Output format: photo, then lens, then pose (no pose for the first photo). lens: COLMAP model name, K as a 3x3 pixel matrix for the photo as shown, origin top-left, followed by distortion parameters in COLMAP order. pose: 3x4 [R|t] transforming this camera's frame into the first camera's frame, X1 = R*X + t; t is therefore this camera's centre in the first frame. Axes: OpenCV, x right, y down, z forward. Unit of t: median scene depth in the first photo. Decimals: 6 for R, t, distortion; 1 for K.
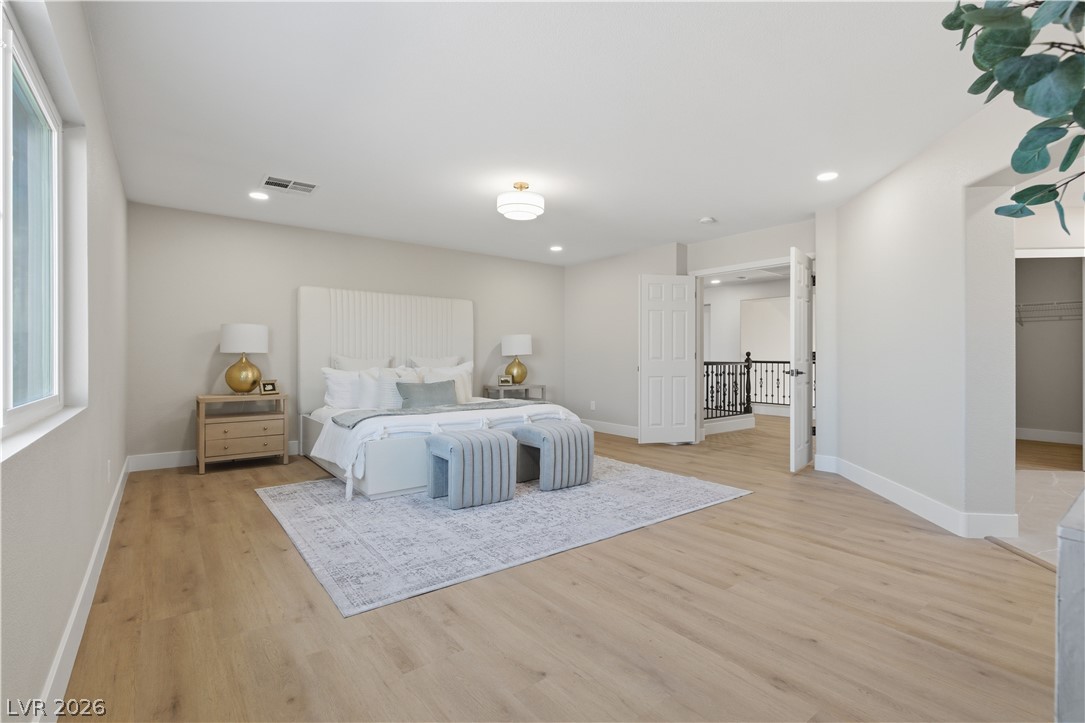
lens RADIAL K [[492.1, 0, 545.0], [0, 492.1, 358.5], [0, 0, 1]] dist [-0.001277, -0.000383]
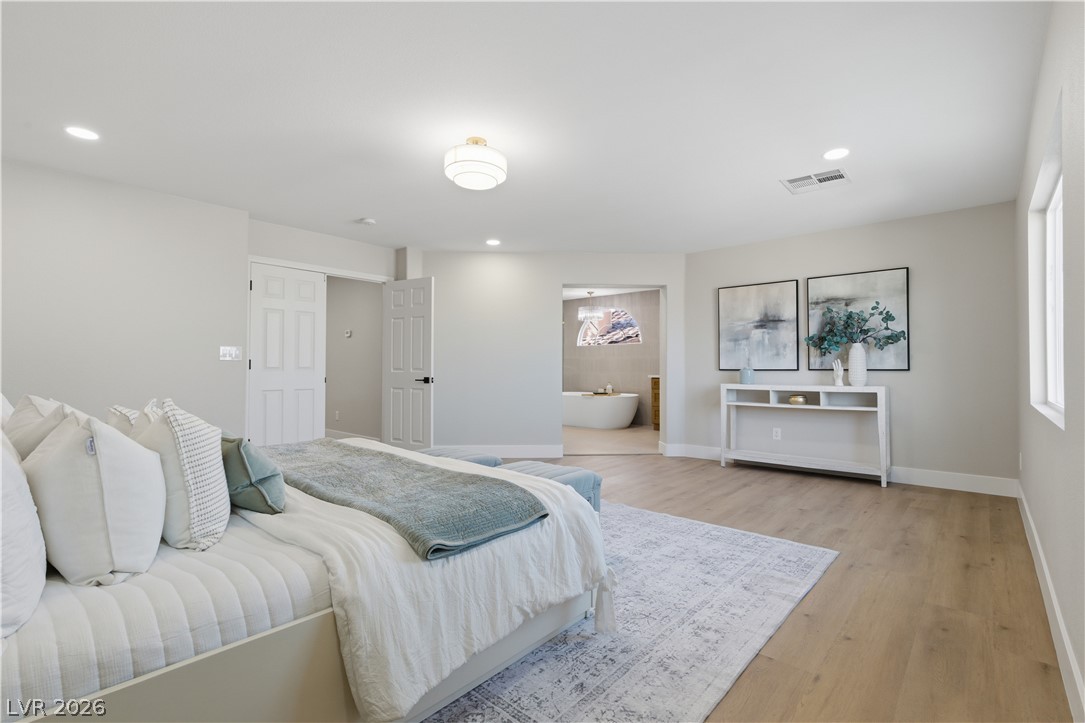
lens RADIAL K [[492.1, 0, 545.3], [0, 492.1, 362.8], [0, 0, 1]] dist [-0.001277, -0.000383]
pose [[-0.177847, 0.011362, 0.983993, -1.324698], [-0.001443, 0.999929, -0.011807, -0.002890], [-0.984057, -0.003519, -0.177818, 1.670134]]
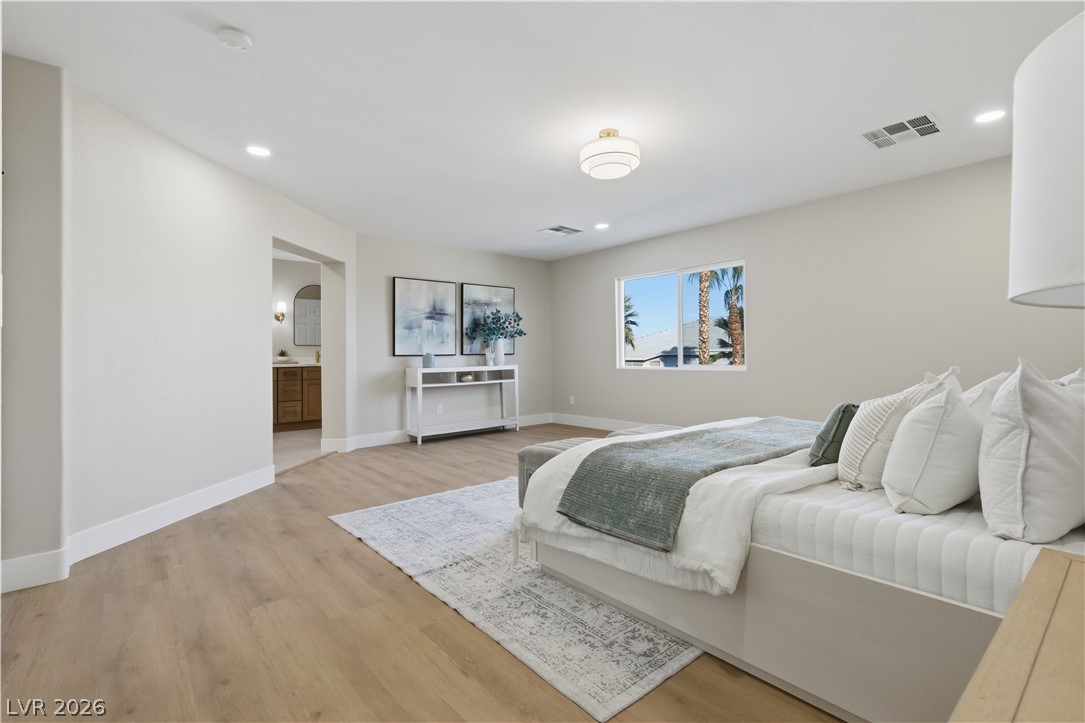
lens RADIAL K [[492.1, 0, 542.5], [0, 492.1, 358.3], [0, 0, 1]] dist [-0.001277, -0.000383]
pose [[-0.998967, 0.010891, -0.044111, -0.325839], [0.010461, 0.999896, 0.009974, -0.002645], [0.044215, 0.009503, -0.998977, 2.461045]]
